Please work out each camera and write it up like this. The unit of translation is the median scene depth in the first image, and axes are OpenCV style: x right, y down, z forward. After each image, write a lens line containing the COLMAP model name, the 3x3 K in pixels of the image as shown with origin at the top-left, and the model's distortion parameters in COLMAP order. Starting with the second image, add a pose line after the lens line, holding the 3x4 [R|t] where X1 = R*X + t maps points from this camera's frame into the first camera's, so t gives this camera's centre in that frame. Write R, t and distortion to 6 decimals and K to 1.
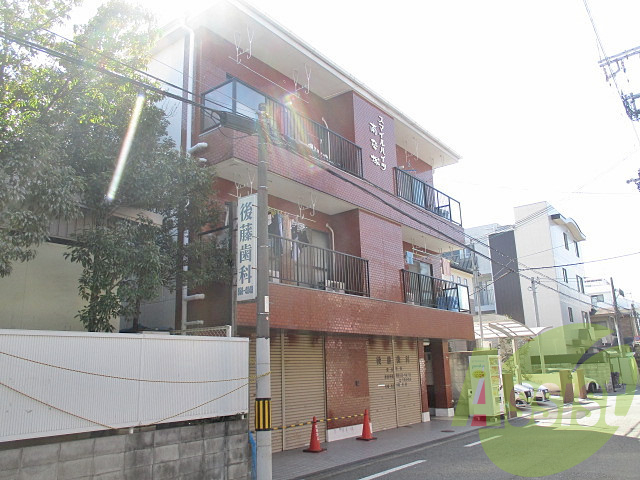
lens RADIAL K [[531.4, 0, 319.4], [0, 531.4, 239.5], [0, 0, 1]] dist [-0.027680, 0.002308]
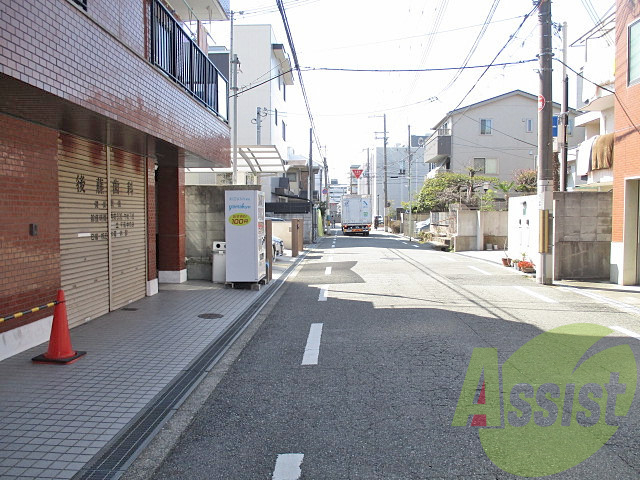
lens RADIAL K [[531.4, 0, 319.6], [0, 531.4, 238.9], [0, 0, 1]] dist [-0.027680, 0.002308]
pose [[0.812641, 0.004776, 0.582744, 0.009617], [-0.164904, 0.960982, 0.222083, 0.124560], [-0.558946, -0.276571, 0.781721, 0.458694]]
